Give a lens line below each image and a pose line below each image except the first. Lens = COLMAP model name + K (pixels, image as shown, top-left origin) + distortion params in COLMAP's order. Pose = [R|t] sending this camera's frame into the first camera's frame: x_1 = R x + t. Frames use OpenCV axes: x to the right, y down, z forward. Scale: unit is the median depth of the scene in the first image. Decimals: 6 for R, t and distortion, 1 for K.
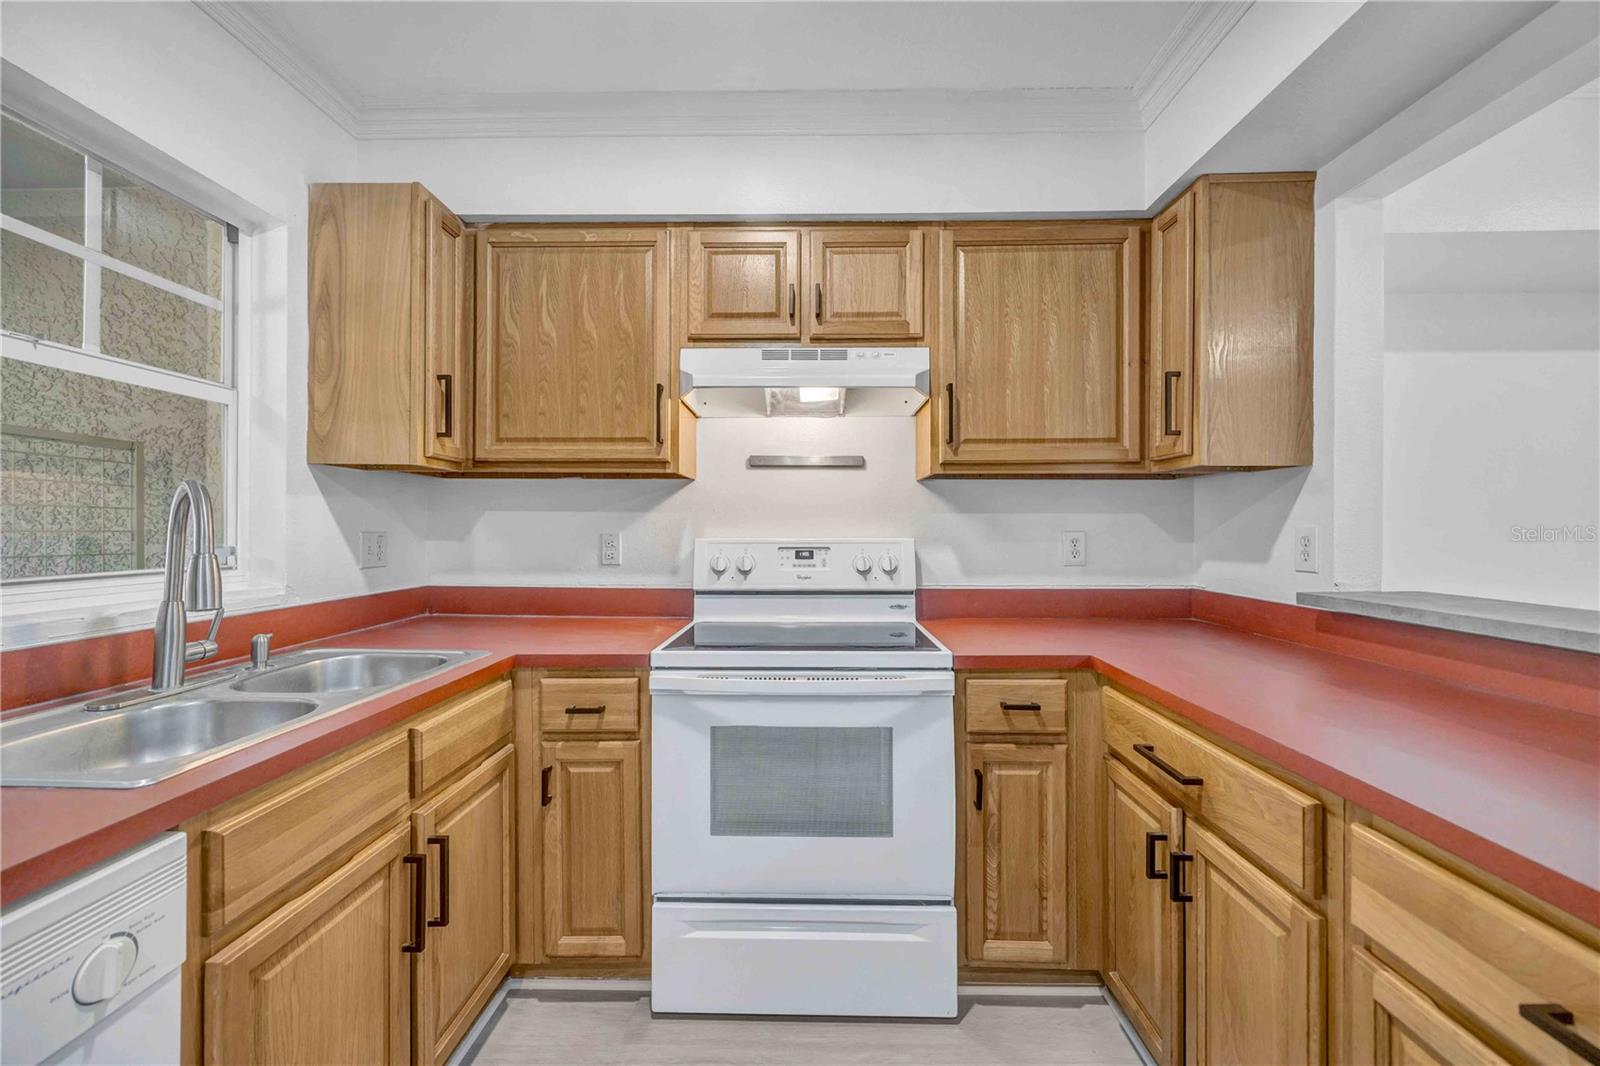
lens RADIAL K [[614.5, 0, 800.0], [0, 614.5, 529.9], [0, 0, 1]] dist [-0.001660, 0.000197]
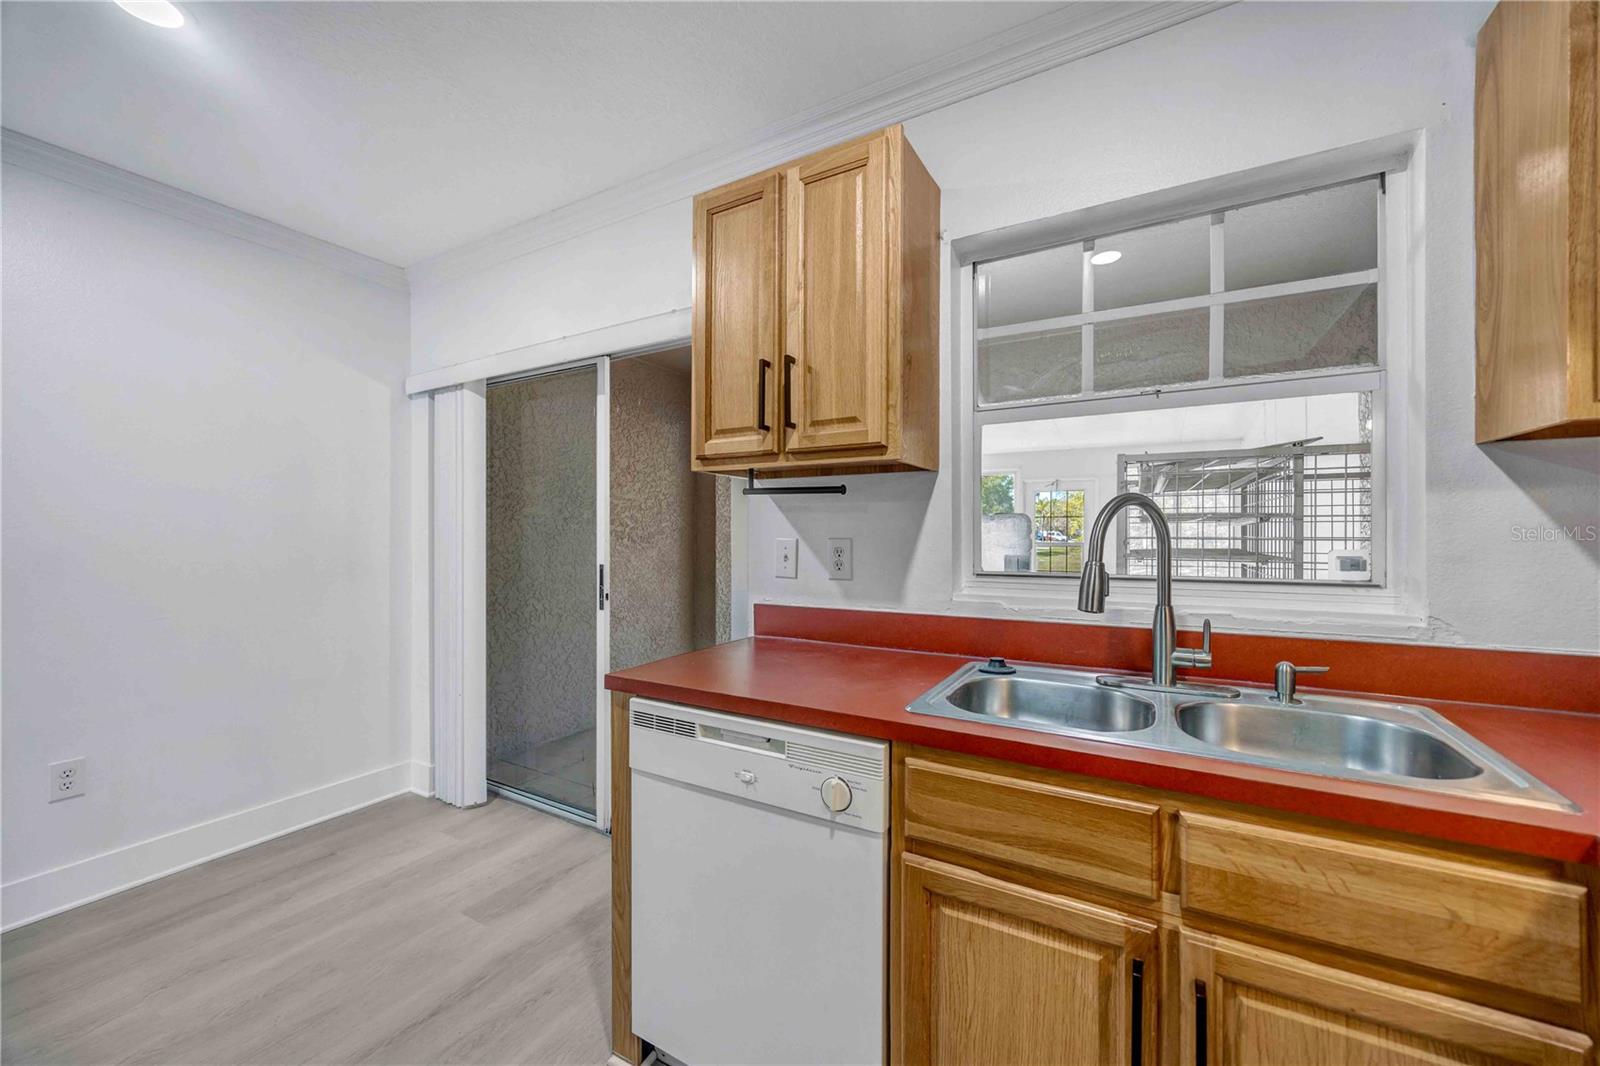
lens RADIAL K [[614.5, 0, 798.3], [0, 614.5, 533.2], [0, 0, 1]] dist [-0.001660, 0.000197]
pose [[-0.484467, -0.002178, -0.874807, 0.158983], [-0.001591, 0.999997, -0.001608, -0.006026], [0.874808, 0.000613, -0.484469, 0.637519]]
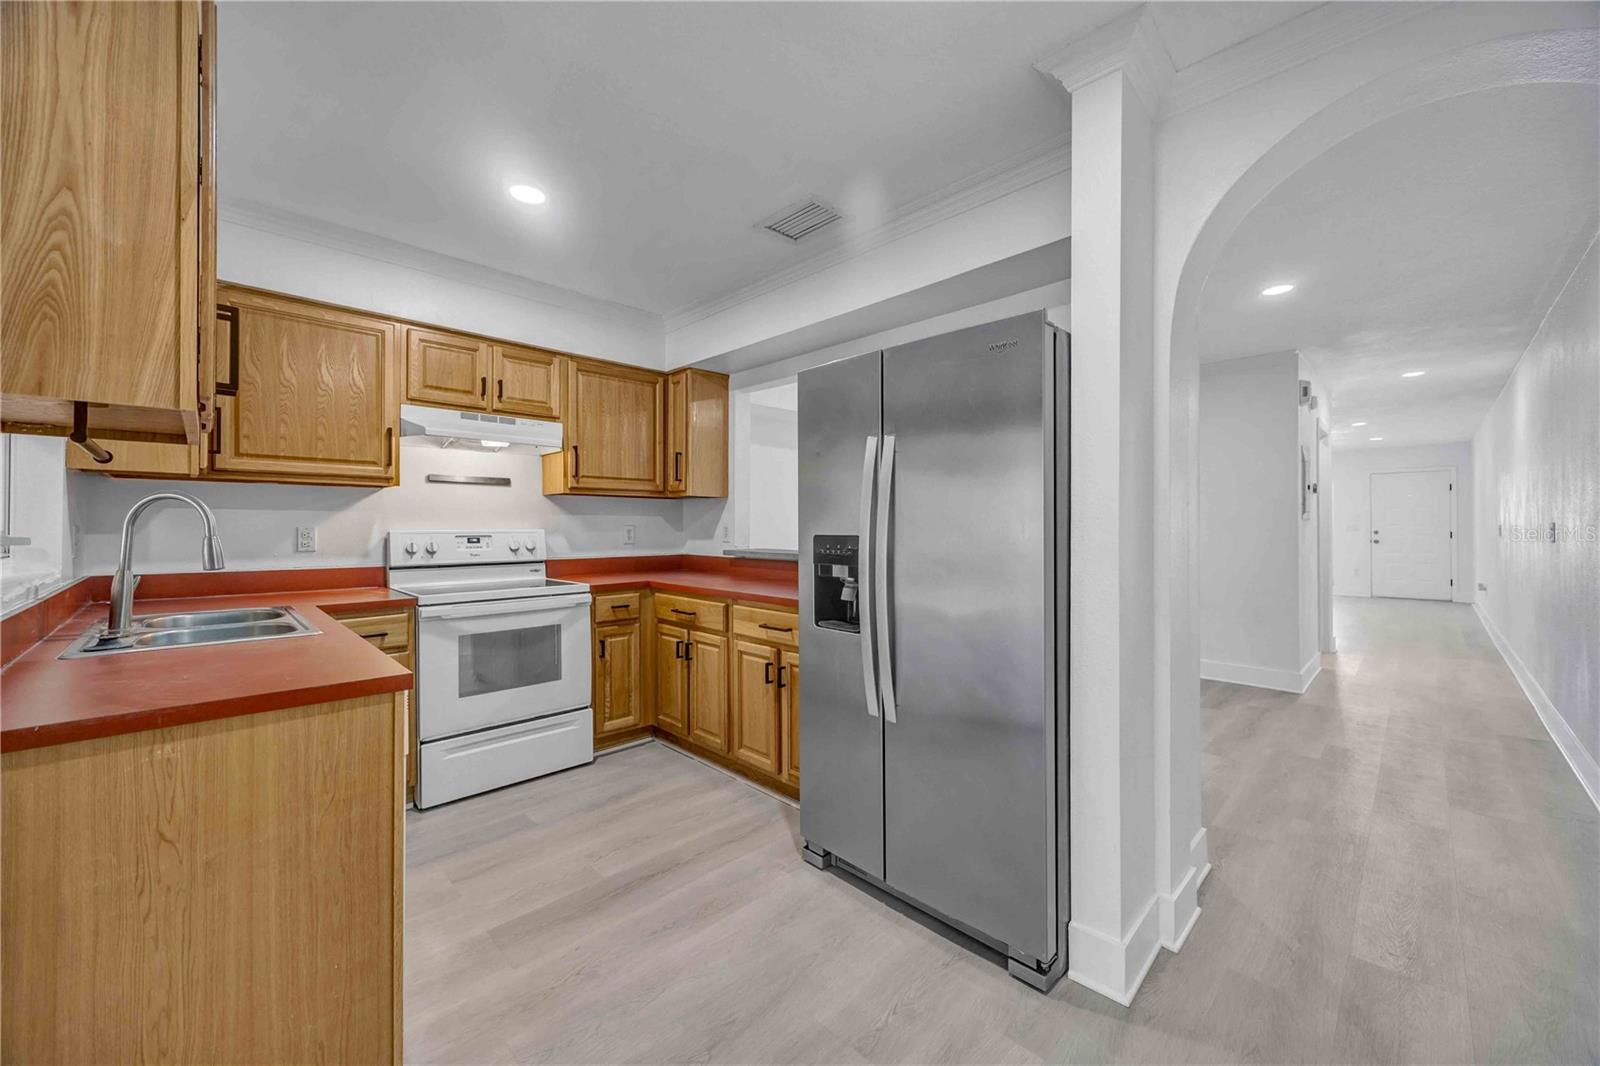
lens RADIAL K [[614.5, 0, 802.9], [0, 614.5, 525.5], [0, 0, 1]] dist [-0.001660, 0.000197]
pose [[0.697180, -0.000701, 0.716895, -0.628007], [0.002371, 0.999996, -0.001328, 0.008041], [-0.716892, 0.002625, 0.697179, -0.811903]]
